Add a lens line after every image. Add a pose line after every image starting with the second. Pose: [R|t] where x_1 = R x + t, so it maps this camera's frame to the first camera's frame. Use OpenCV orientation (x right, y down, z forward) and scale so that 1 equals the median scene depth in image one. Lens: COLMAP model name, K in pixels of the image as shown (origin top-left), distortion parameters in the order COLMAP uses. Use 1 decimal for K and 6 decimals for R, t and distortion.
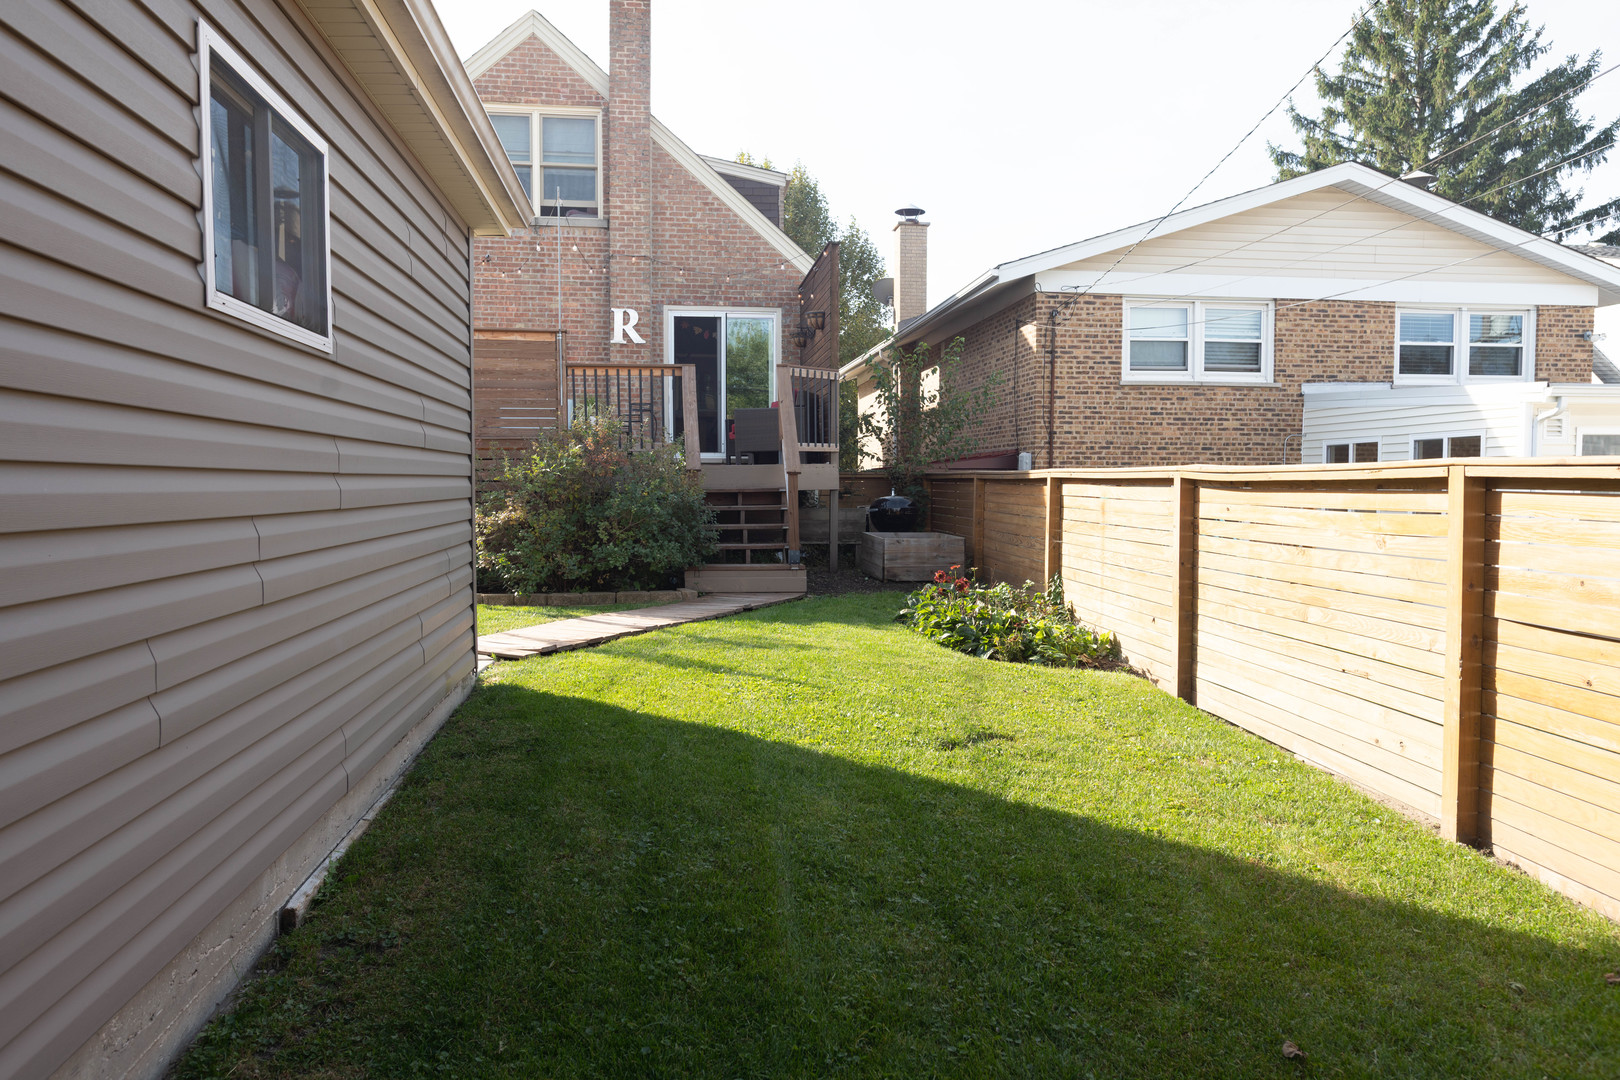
lens RADIAL K [[1103.5, 0, 803.9], [0, 1103.5, 530.1], [0, 0, 1]] dist [-0.000843, -0.000269]
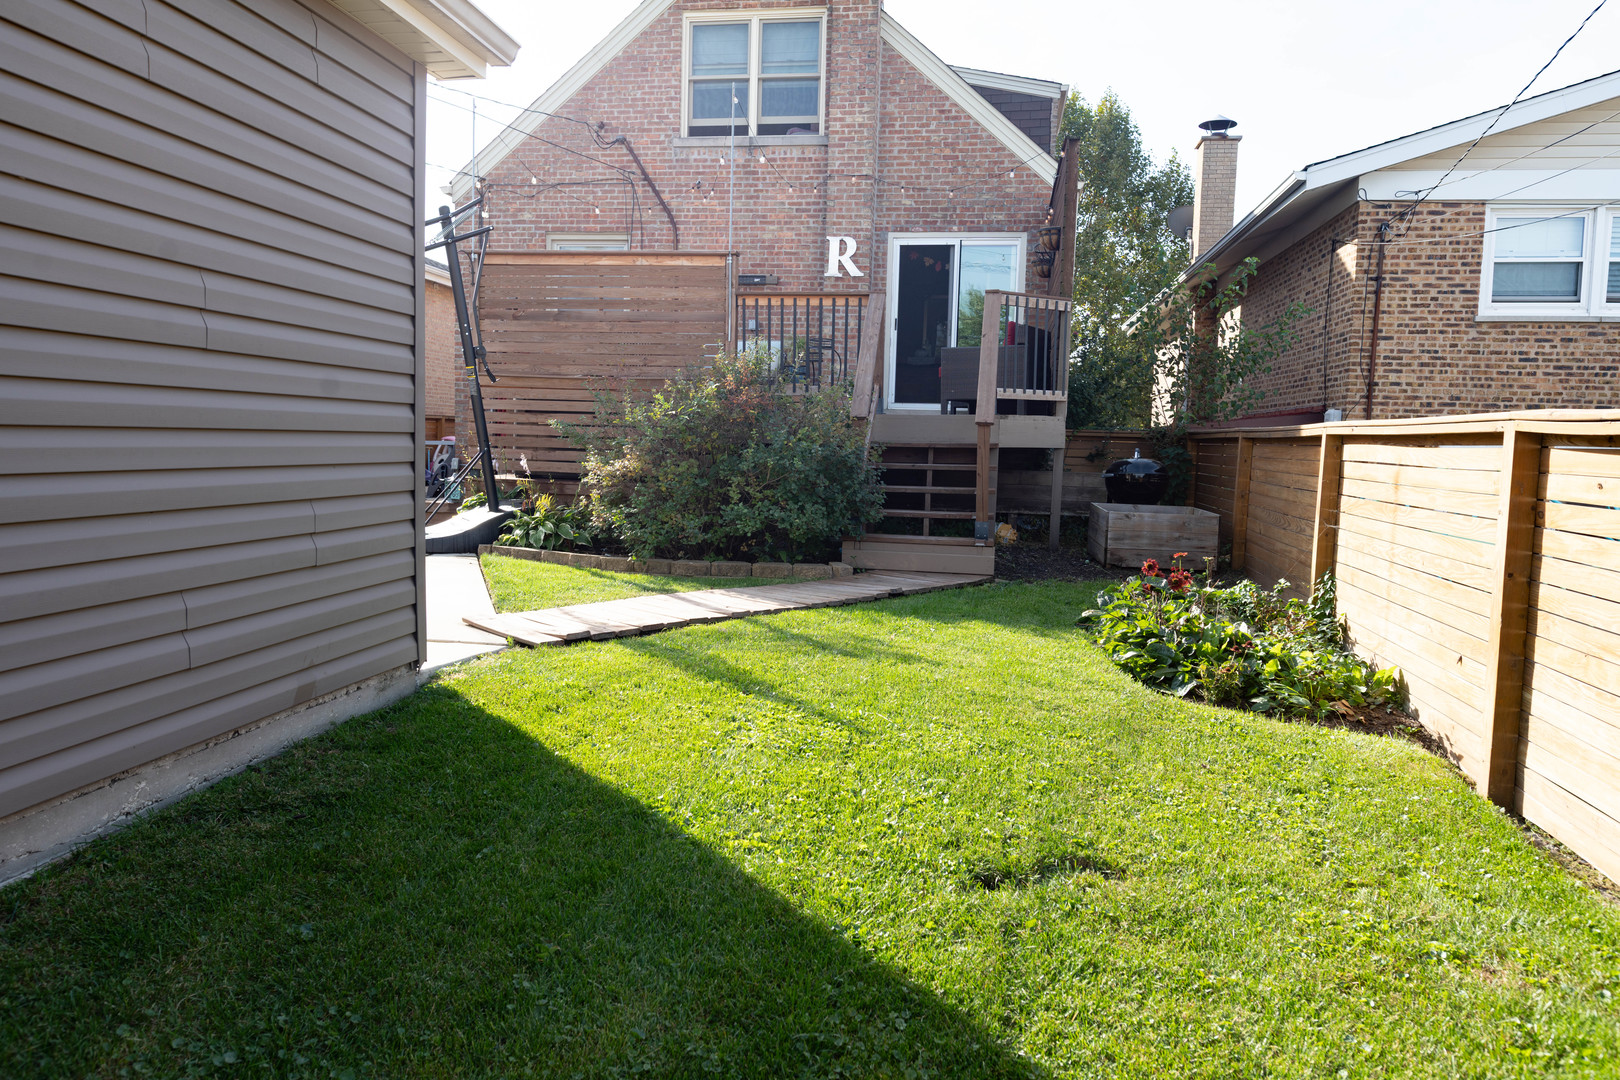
lens RADIAL K [[1103.5, 0, 803.9], [0, 1103.5, 530.1], [0, 0, 1]] dist [-0.000843, -0.000269]
pose [[0.959188, 0.046991, -0.278837, 0.068114], [-0.037516, 0.998526, 0.039222, -0.001473], [0.280269, -0.027160, 0.959537, 0.154293]]
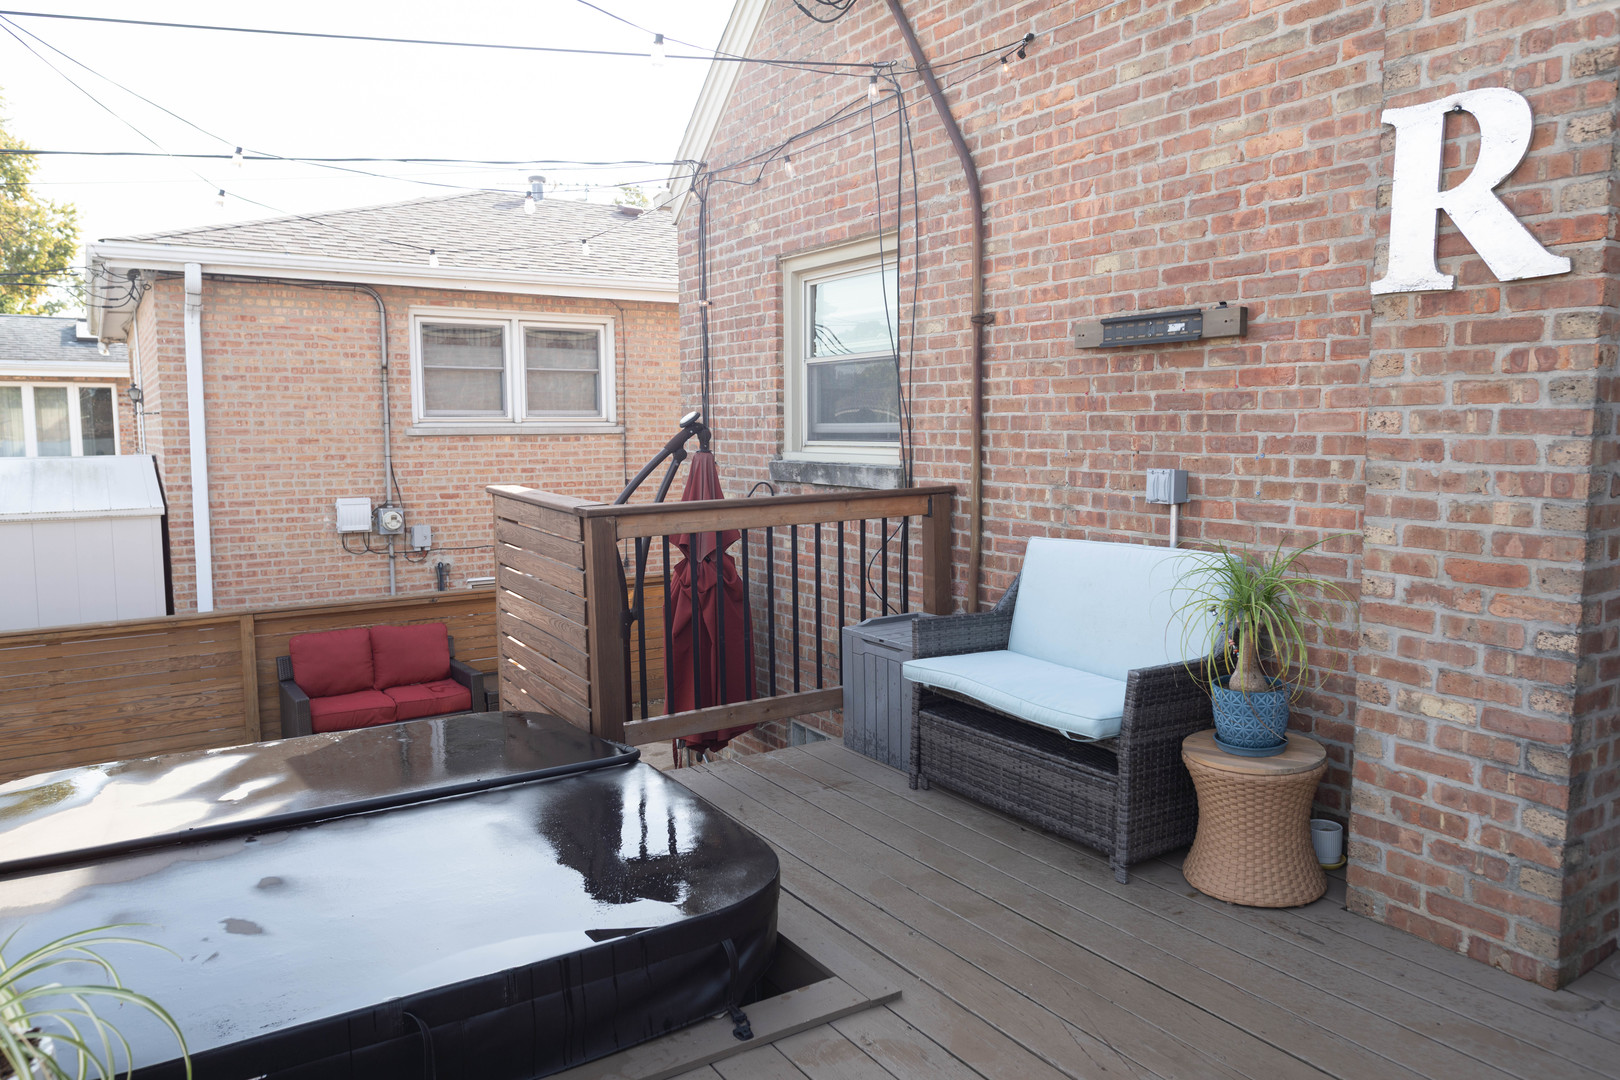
lens RADIAL K [[1103.5, 0, 803.9], [0, 1103.5, 530.1], [0, 0, 1]] dist [-0.000843, -0.000269]
pose [[0.425451, 0.080817, -0.901366, -0.041745], [-0.031806, 0.996725, 0.074355, -0.148543], [0.904422, -0.002965, 0.426628, 0.878746]]
